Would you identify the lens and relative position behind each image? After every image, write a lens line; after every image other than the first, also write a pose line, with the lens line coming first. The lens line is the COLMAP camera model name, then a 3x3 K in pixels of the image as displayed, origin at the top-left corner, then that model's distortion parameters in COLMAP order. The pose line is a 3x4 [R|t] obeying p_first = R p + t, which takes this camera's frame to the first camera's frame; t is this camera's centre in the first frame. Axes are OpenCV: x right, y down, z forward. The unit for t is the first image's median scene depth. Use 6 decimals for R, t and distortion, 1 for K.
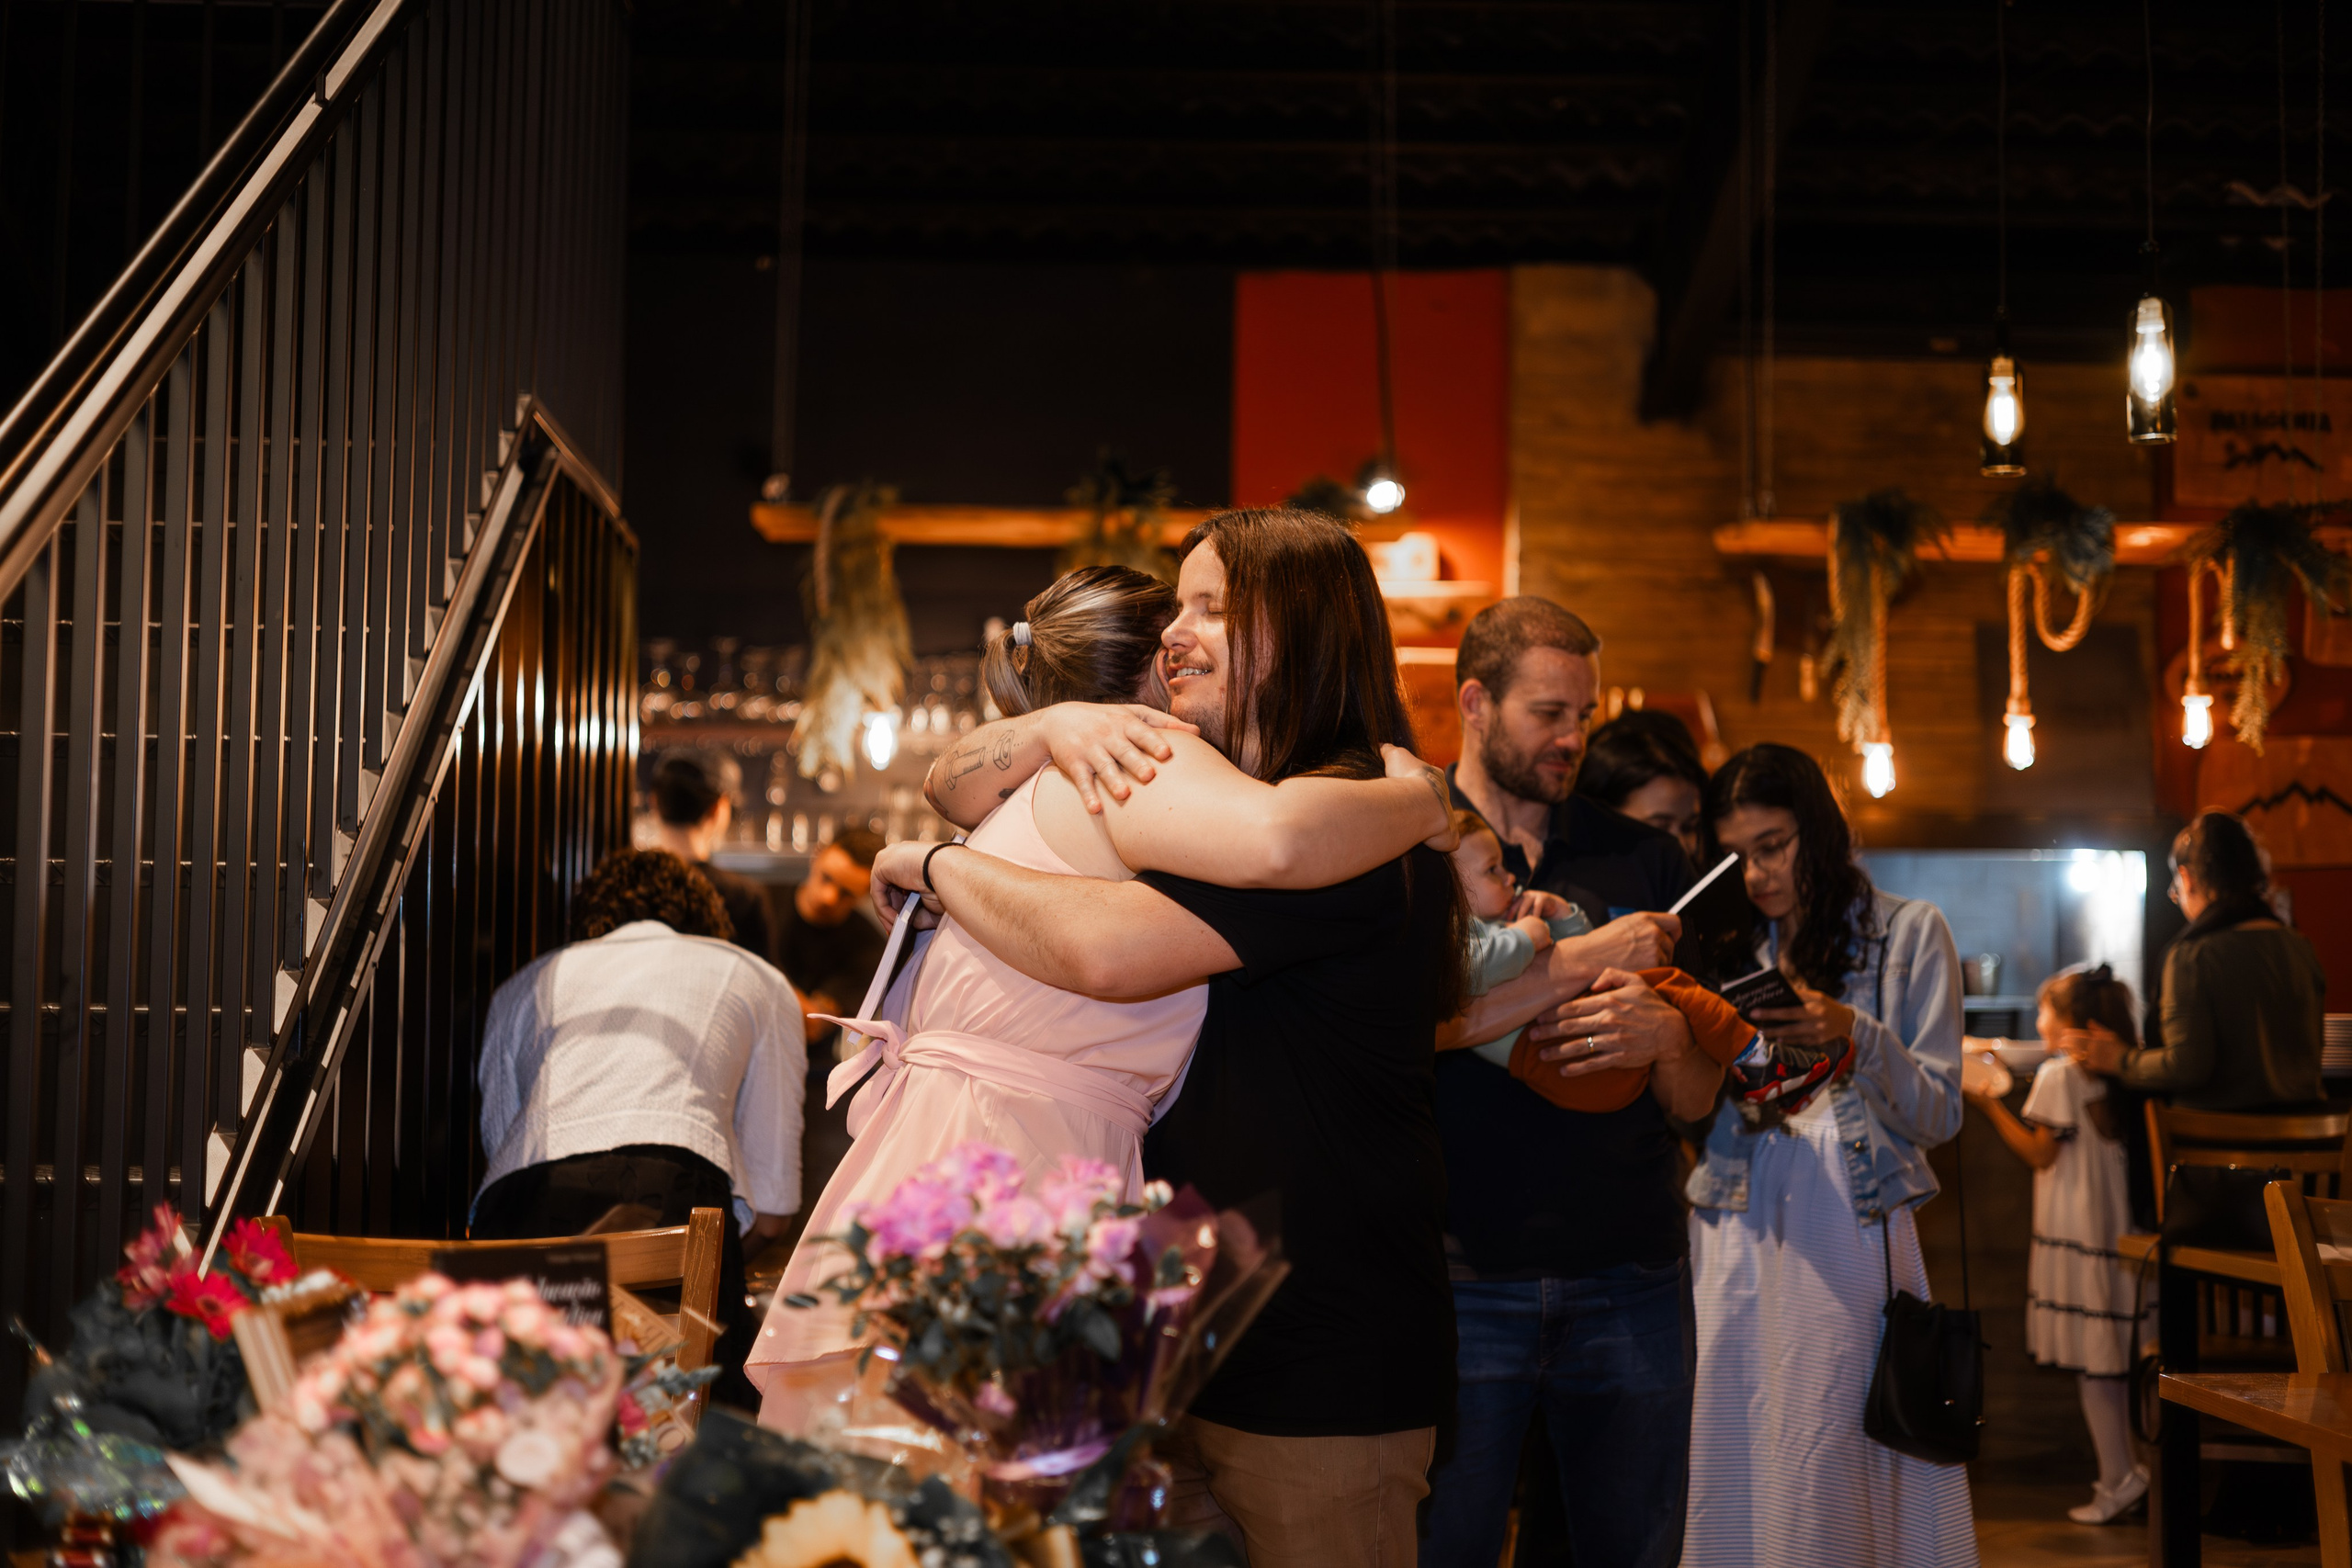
lens RADIAL K [[3351.3, 0, 1176.0], [0, 3351.3, 784.0], [0, 0, 1]] dist [0.016351, 0.019946]
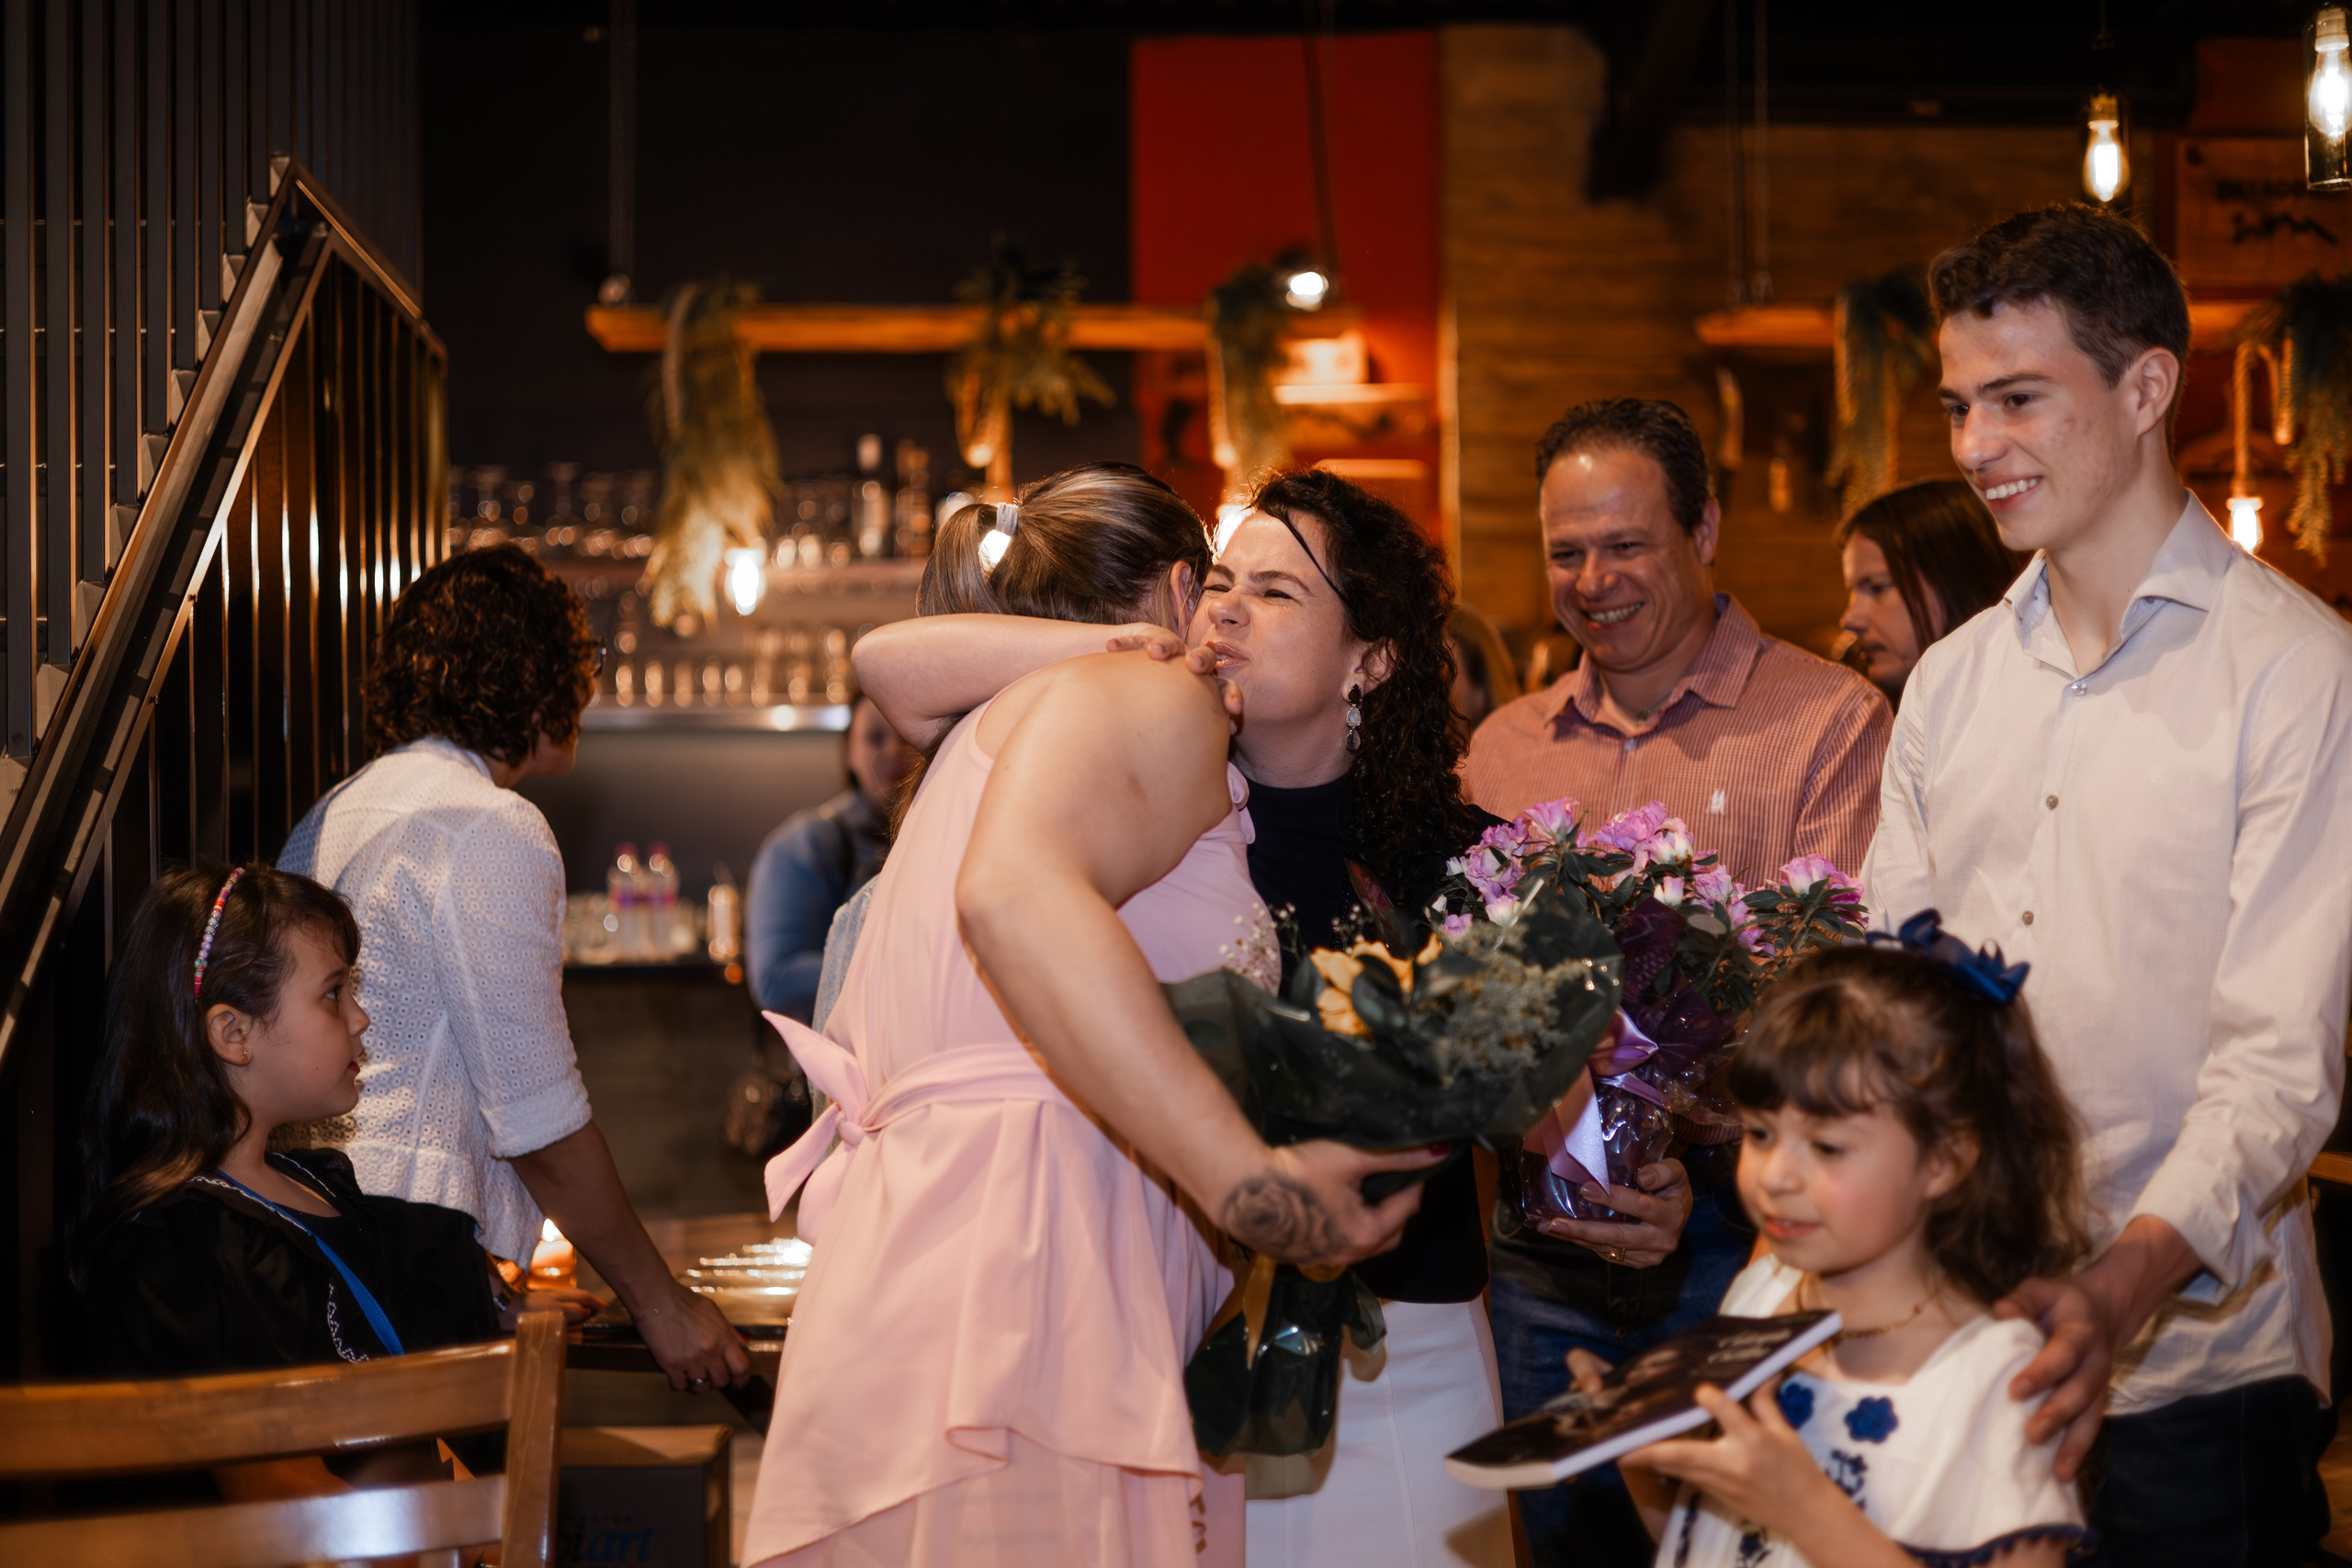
lens RADIAL K [[3404.0, 0, 1201.4], [0, 3404.0, 774.1], [0, 0, 1]] dist [0.016811, 0.083708]
pose [[0.998585, -0.023468, 0.047720, -0.014407], [0.020997, 0.998445, 0.051631, -0.006156], [-0.048858, -0.050556, 0.997525, 0.120397]]
